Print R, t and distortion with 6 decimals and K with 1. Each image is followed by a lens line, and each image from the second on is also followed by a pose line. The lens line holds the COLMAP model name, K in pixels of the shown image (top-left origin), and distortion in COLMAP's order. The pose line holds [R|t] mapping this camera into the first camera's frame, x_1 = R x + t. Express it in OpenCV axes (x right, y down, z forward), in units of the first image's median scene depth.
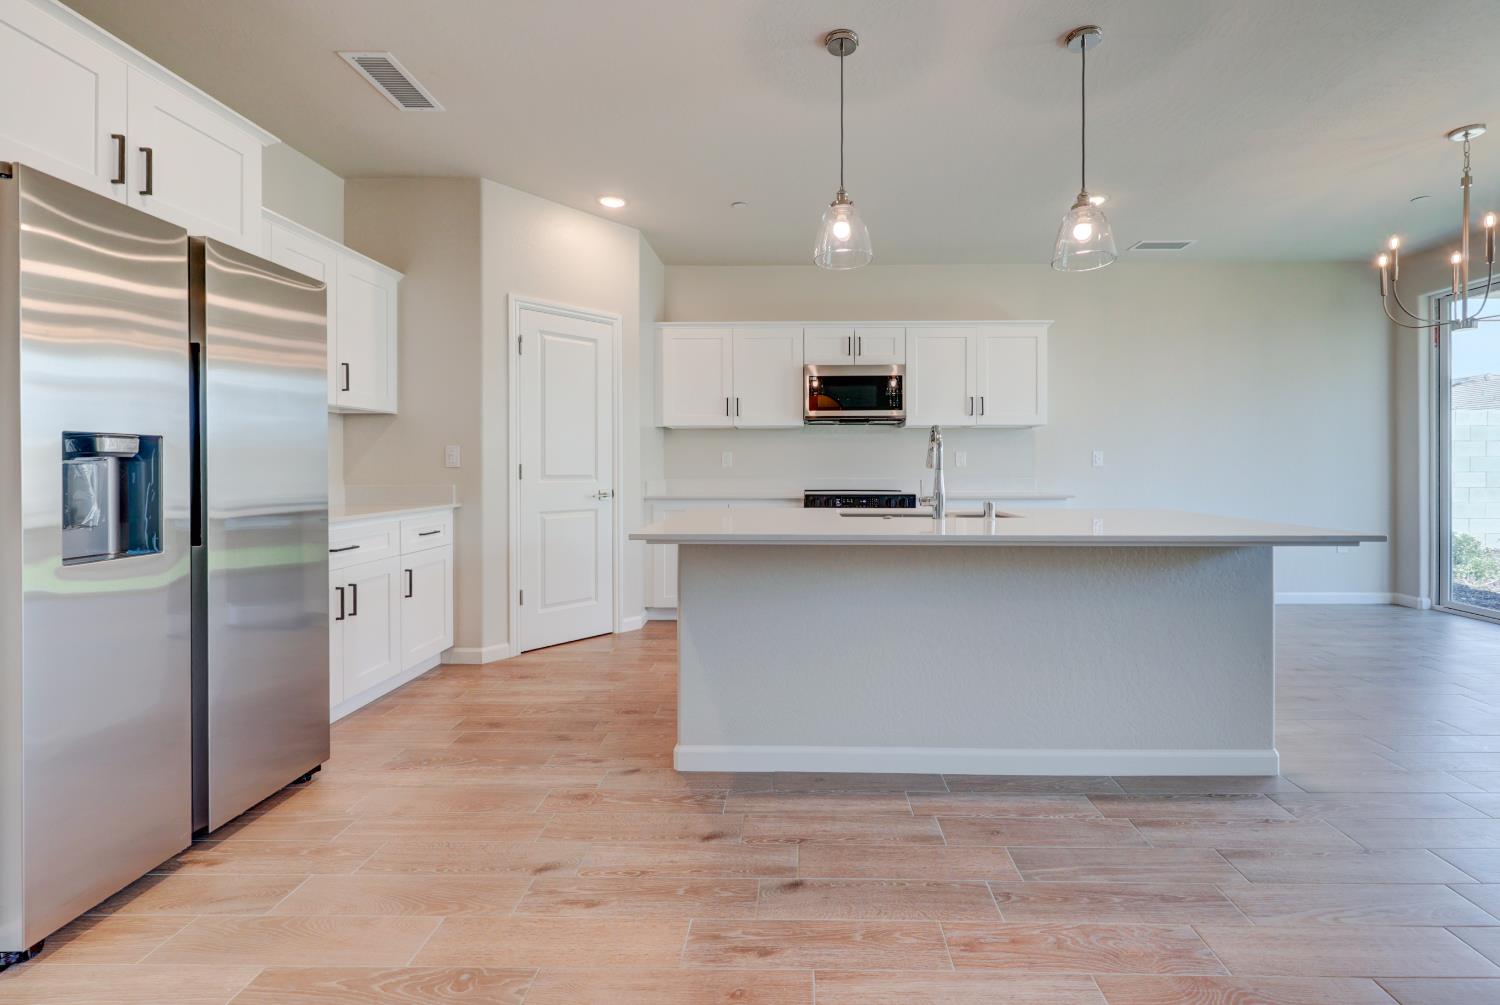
lens RADIAL K [[615.6, 0, 818.9], [0, 615.6, 470.4], [0, 0, 1]] dist [0.000026, -0.000029]
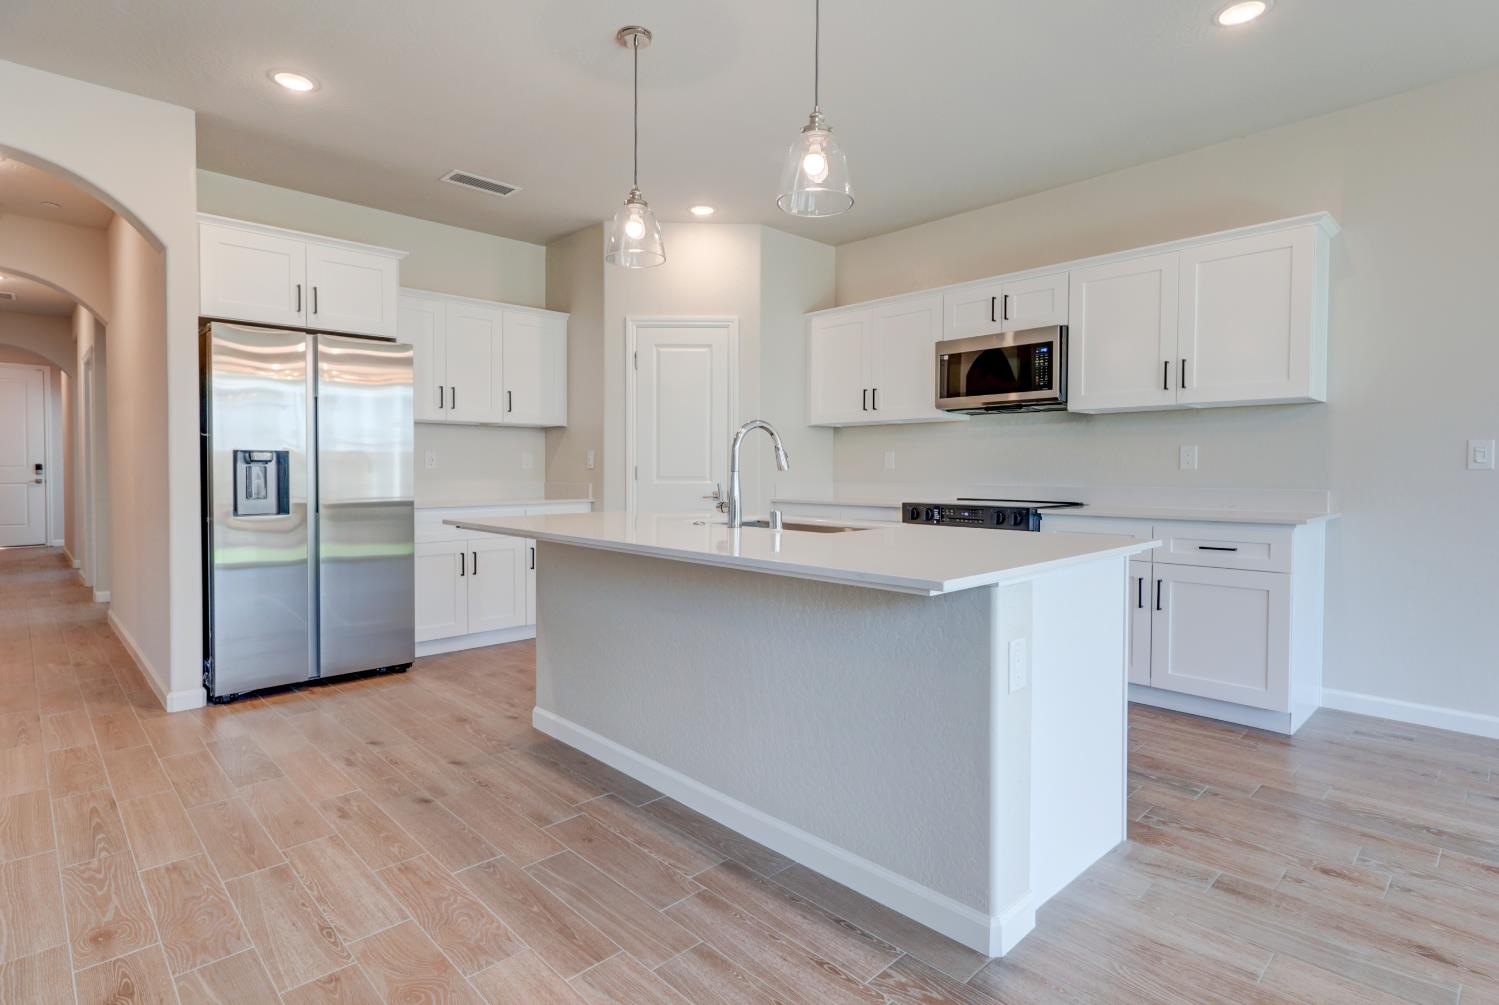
lens RADIAL K [[765.3, 0, 751.3], [0, 765.3, 486.5], [0, 0, 1]] dist [0.014227, -0.000136]
pose [[0.703238, 0.018583, -0.710711, 0.988648], [-0.005583, 0.999772, 0.020618, -0.003629], [0.710932, -0.010532, 0.703181, 0.240937]]
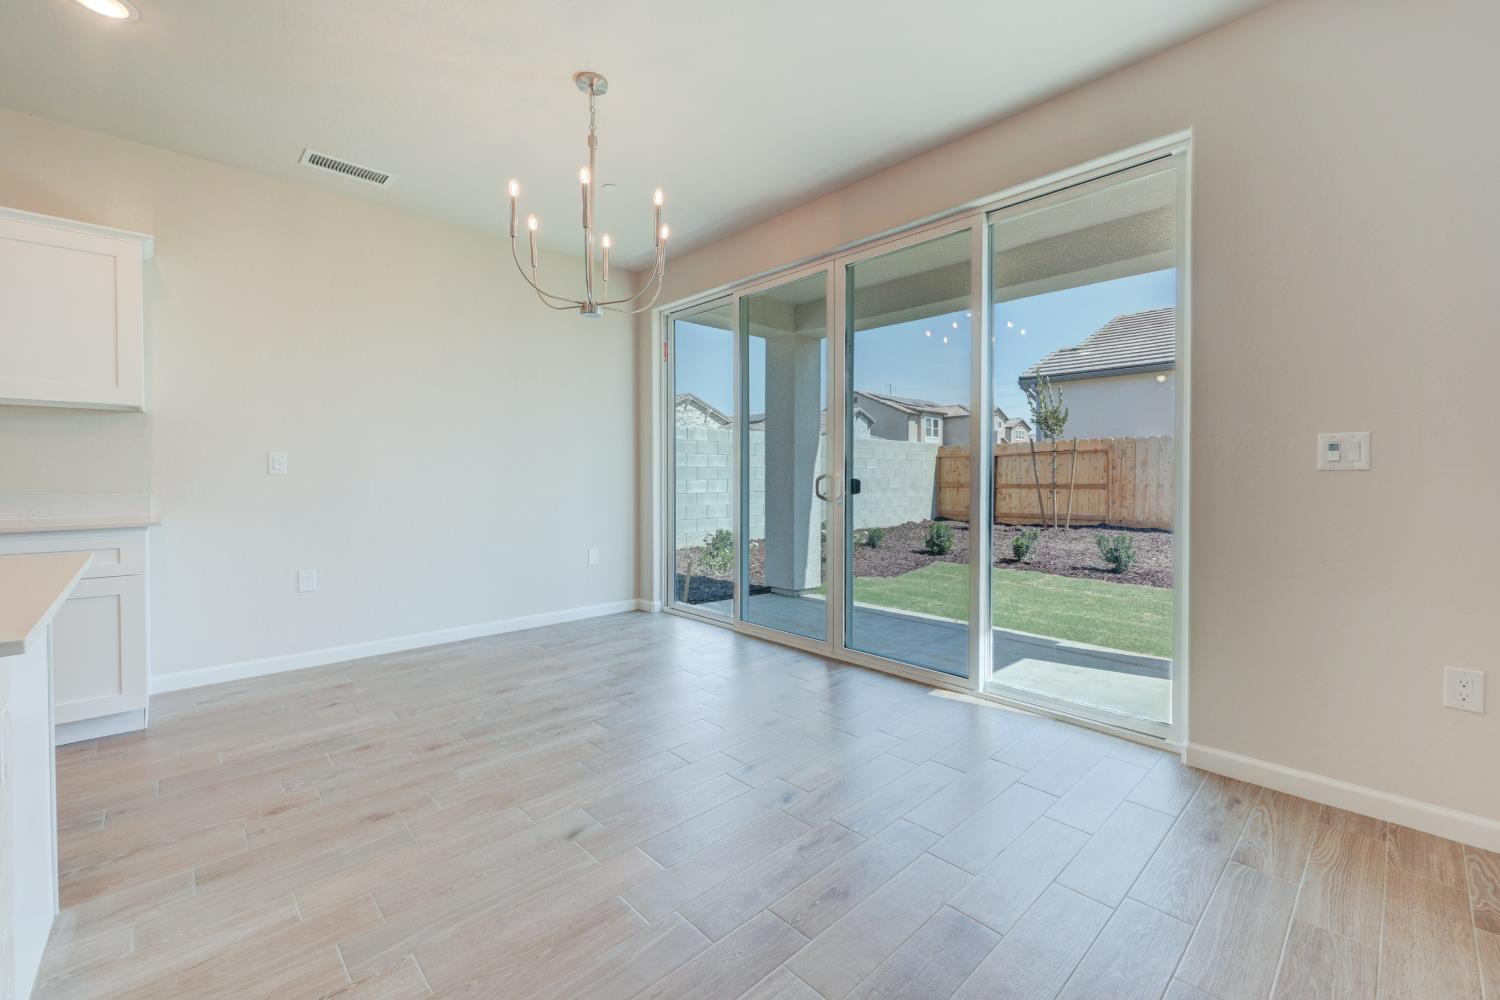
lens RADIAL K [[631.4, 0, 747.9], [0, 631.4, 486.4], [0, 0, 1]] dist [0.000360, 0.000017]
pose [[0.719636, -0.011506, 0.694256, 0.726886], [0.002590, 0.999900, 0.013886, -0.001926], [-0.694346, -0.008195, 0.719594, 0.262903]]
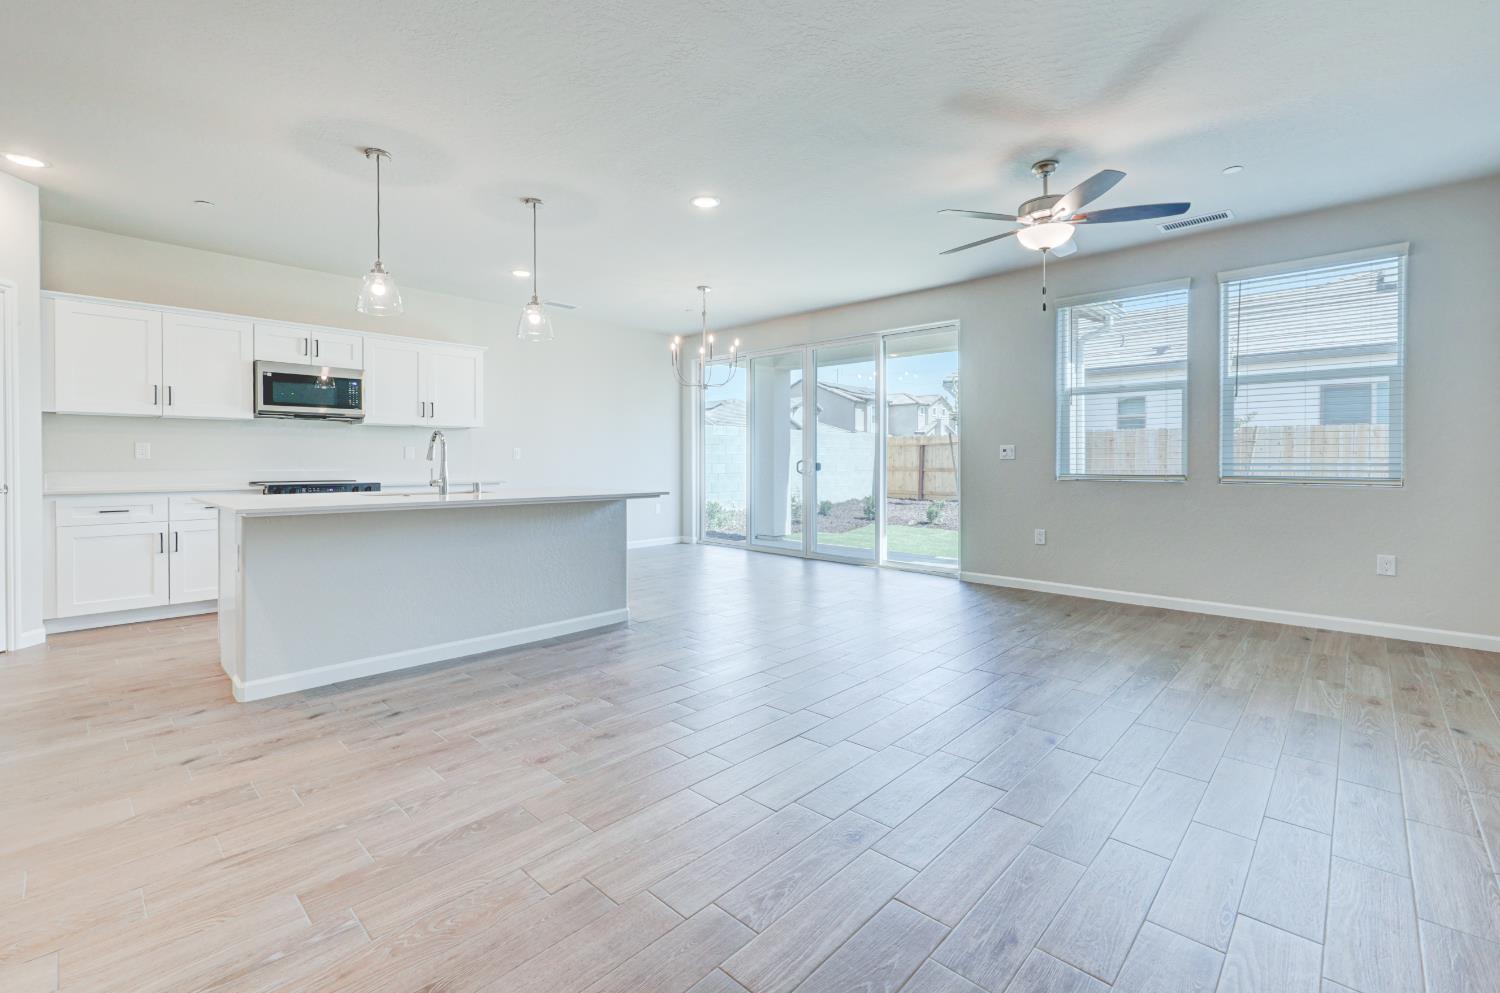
lens RADIAL K [[612.6, 0, 690.0], [0, 612.6, 466.5], [0, 0, 1]] dist [-0.000949, -0.000189]
pose [[0.730306, -0.004485, 0.683106, -0.372355], [0.000717, 0.999983, 0.005798, 0.003138], [-0.683120, -0.003744, 0.730296, -0.468482]]
